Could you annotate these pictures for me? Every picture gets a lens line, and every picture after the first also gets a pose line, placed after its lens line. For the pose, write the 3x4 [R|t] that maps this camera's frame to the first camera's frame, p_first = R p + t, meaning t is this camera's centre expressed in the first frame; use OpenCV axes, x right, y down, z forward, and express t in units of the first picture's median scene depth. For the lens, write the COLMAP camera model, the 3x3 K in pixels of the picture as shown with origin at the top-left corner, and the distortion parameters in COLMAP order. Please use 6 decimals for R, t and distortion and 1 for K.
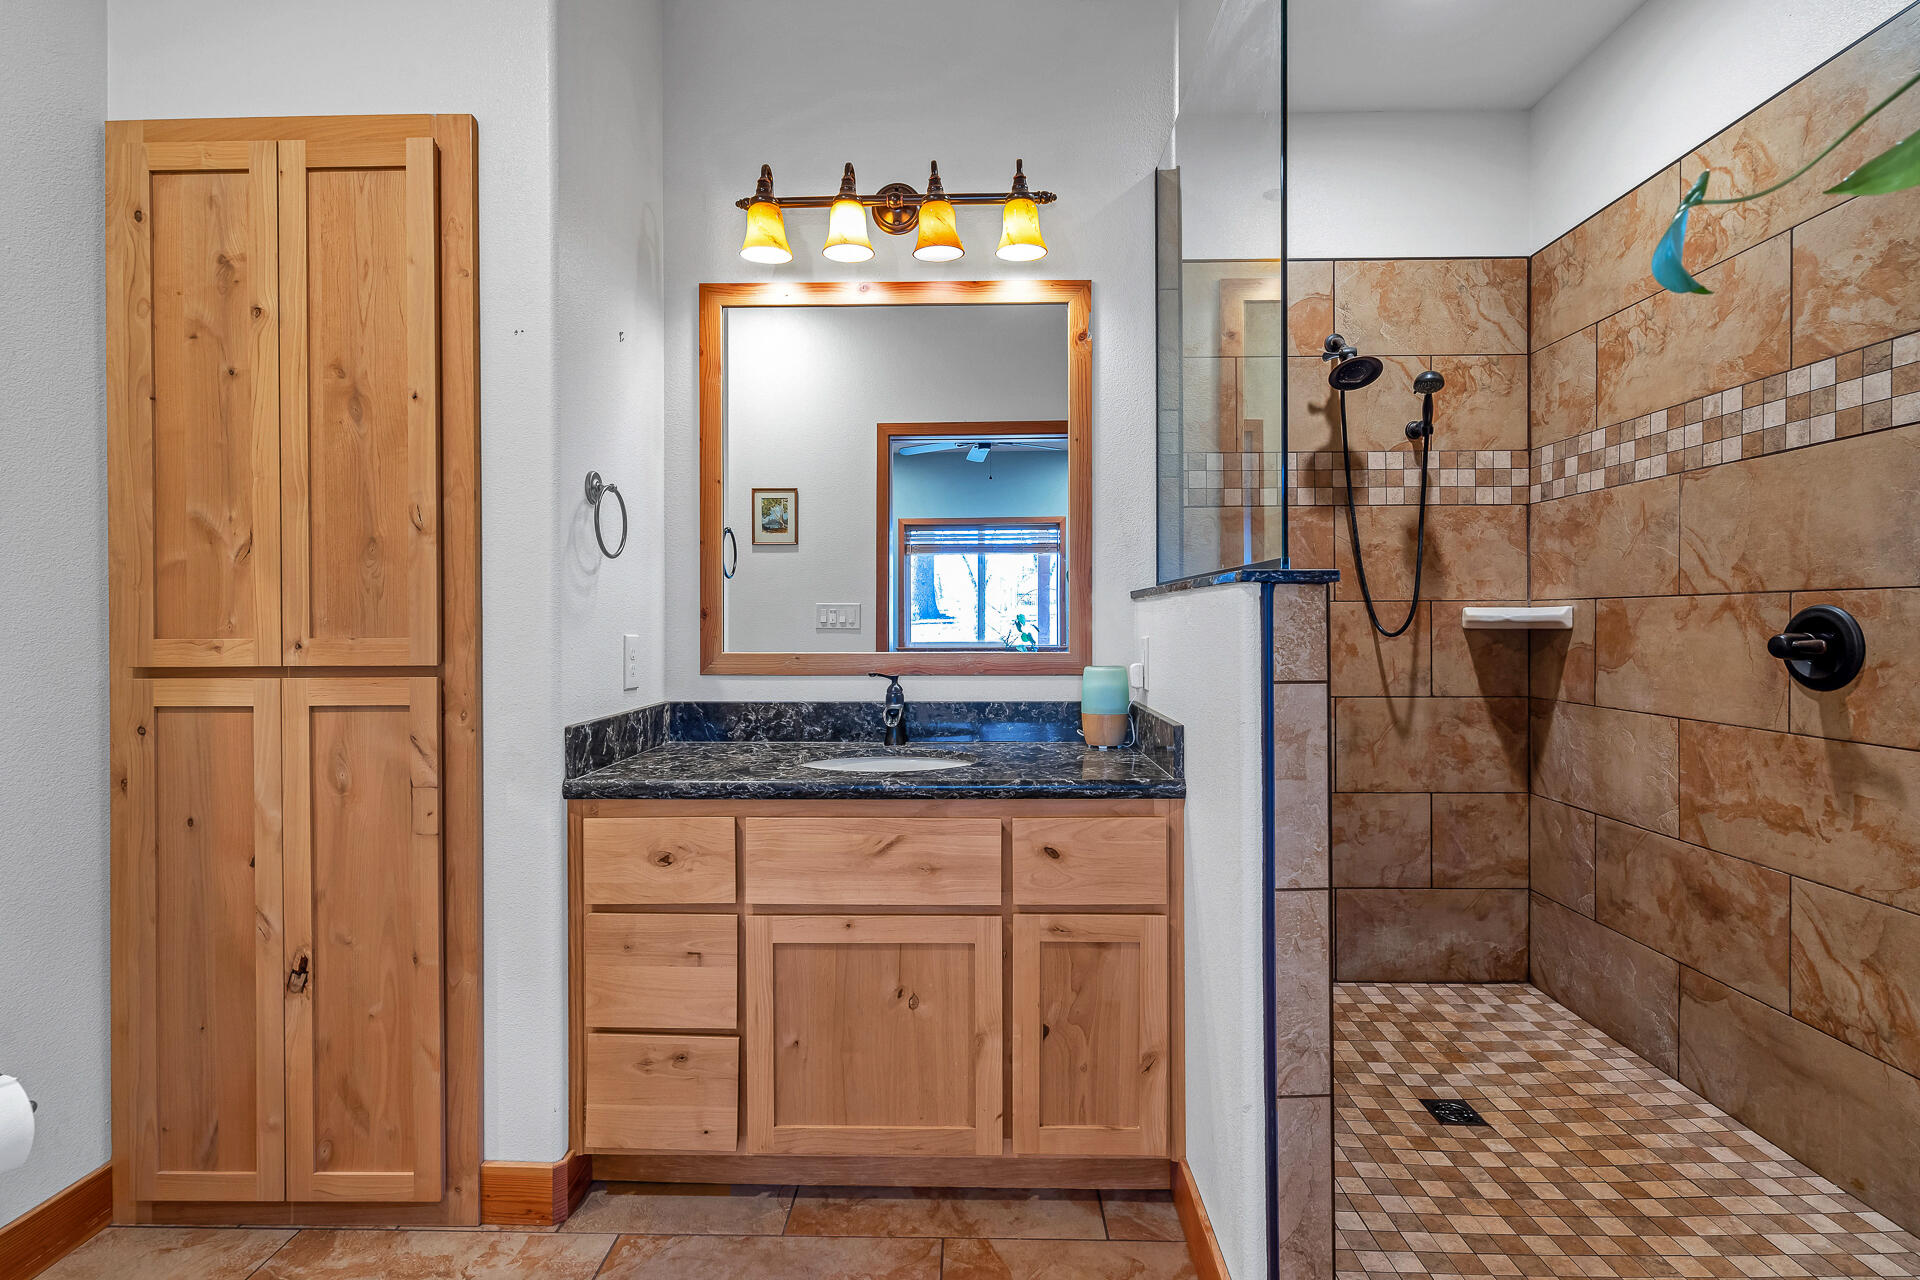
lens RADIAL K [[888.7, 0, 973.7], [0, 888.7, 637.7], [0, 0, 1]] dist [0.001090, 0.000156]
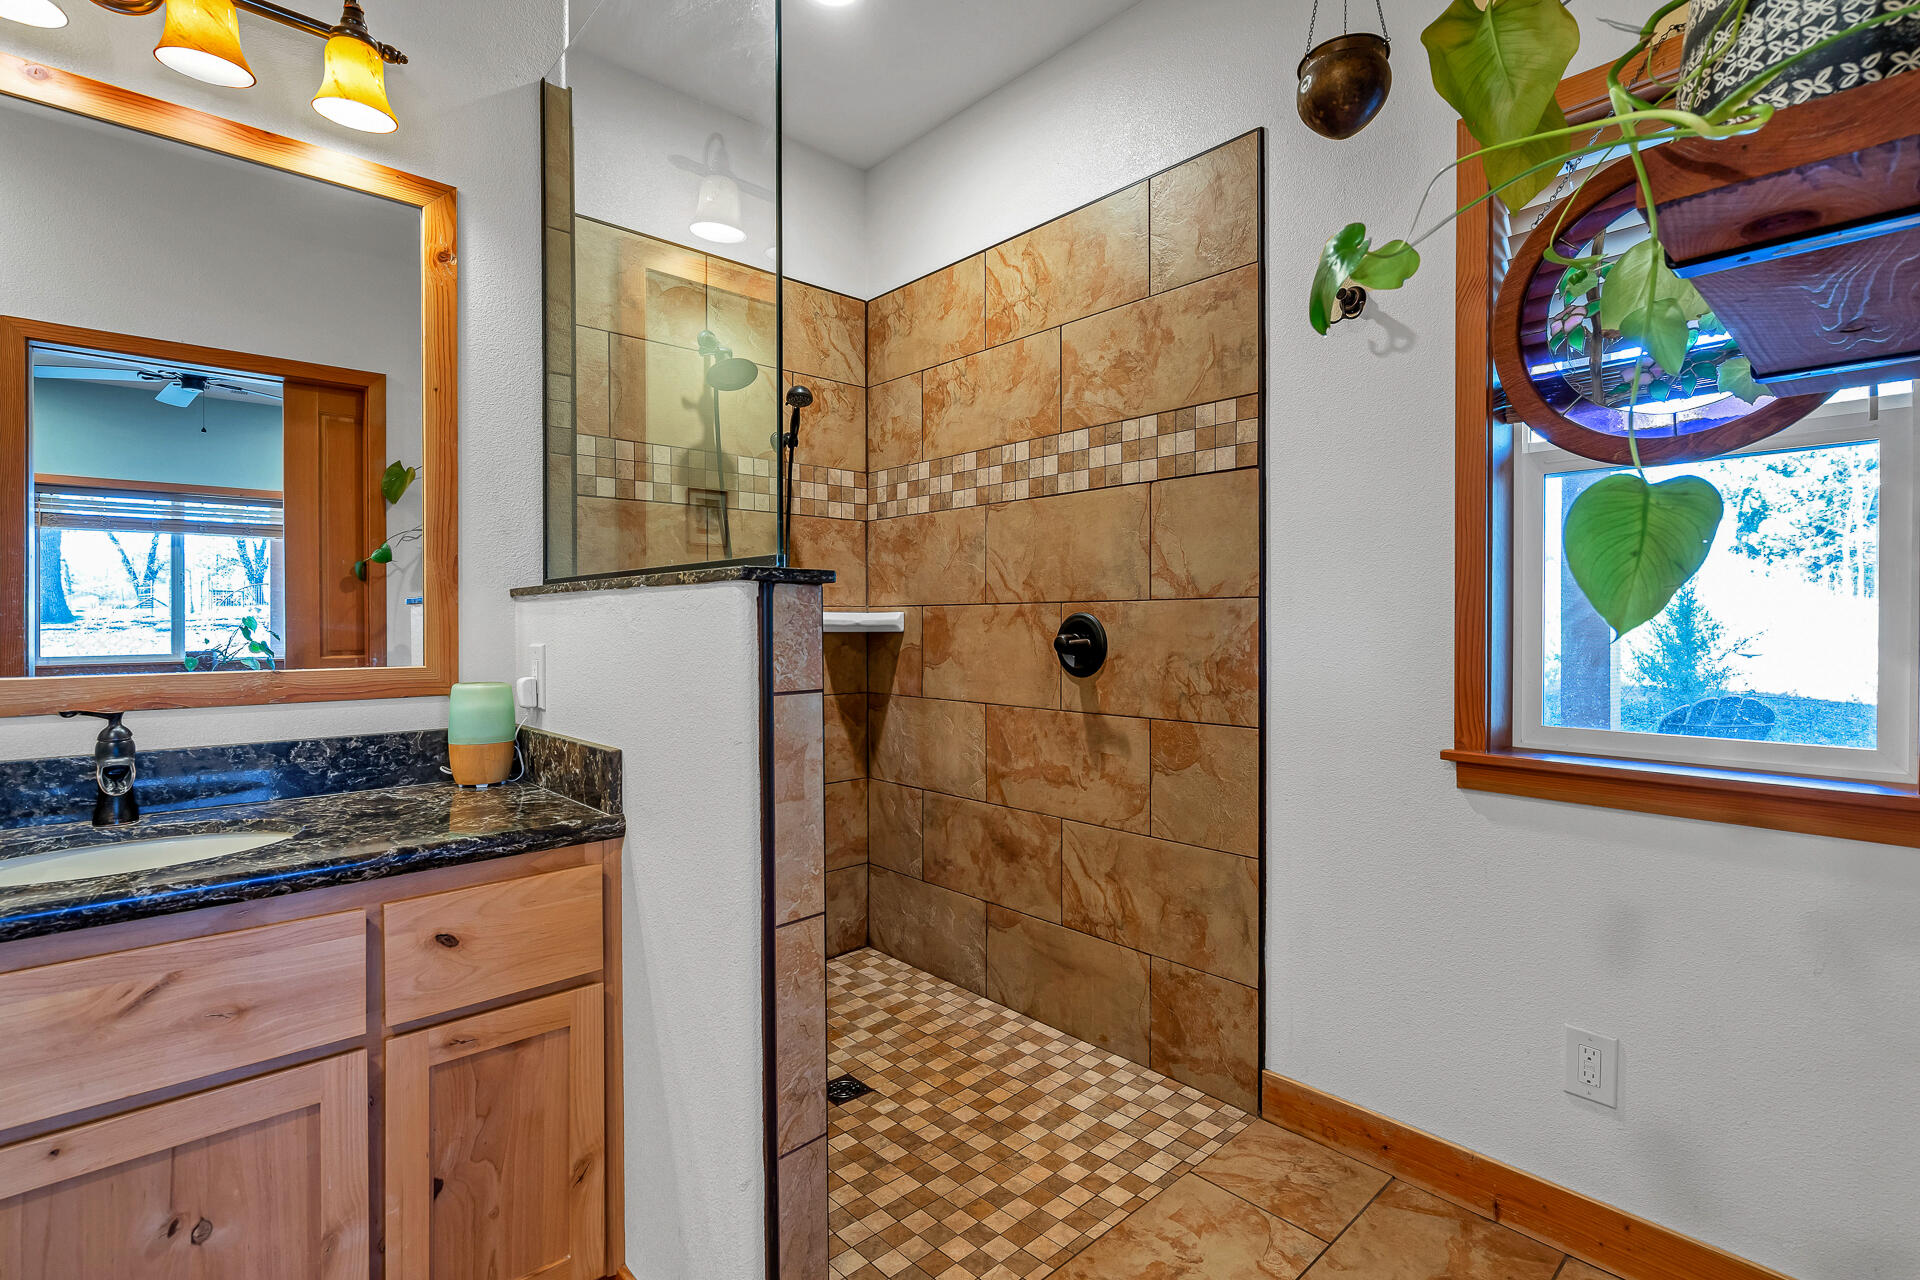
lens RADIAL K [[895.4, 0, 983.7], [0, 895.4, 636.3], [0, 0, 1]] dist [-0.003671, 0.001546]
pose [[0.730442, -0.009024, 0.682915, -0.066525], [0.013320, 0.999911, -0.001035, -0.001979], [-0.682844, 0.009853, 0.730497, 0.114144]]
